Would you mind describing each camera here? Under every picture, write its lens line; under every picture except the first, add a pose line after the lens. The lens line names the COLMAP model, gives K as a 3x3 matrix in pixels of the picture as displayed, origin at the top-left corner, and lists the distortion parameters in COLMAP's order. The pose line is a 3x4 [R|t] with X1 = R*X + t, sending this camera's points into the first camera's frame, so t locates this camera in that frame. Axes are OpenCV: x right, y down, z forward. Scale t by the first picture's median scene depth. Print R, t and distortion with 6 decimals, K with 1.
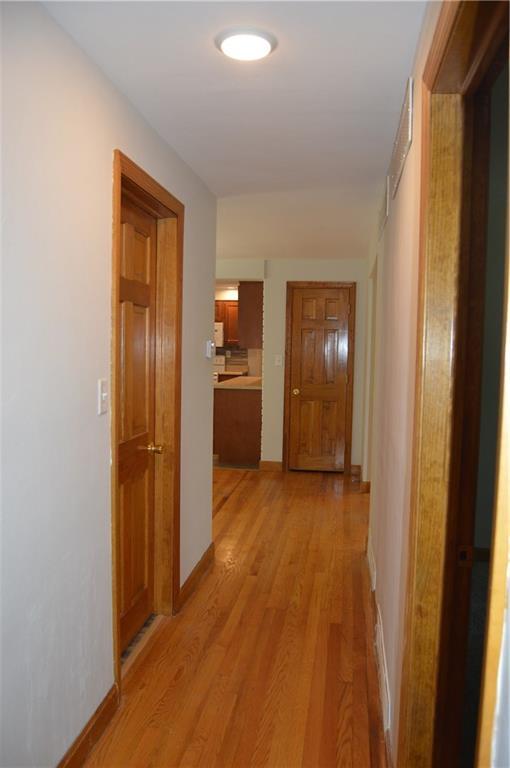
lens RADIAL K [[609.3, 0, 254.8], [0, 609.3, 385.3], [0, 0, 1]] dist [-0.095051, 0.040343]
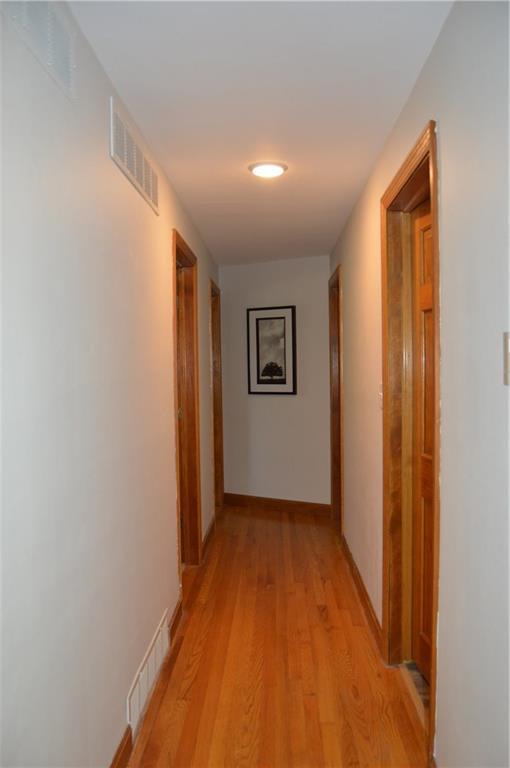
lens RADIAL K [[609.3, 0, 255.0], [0, 609.3, 384.3], [0, 0, 1]] dist [-0.095051, 0.040343]
pose [[-0.993330, -0.001663, -0.115292, 0.145717], [-0.013137, 0.995017, 0.098834, -0.107061], [0.114554, 0.099690, -0.988402, 1.862743]]
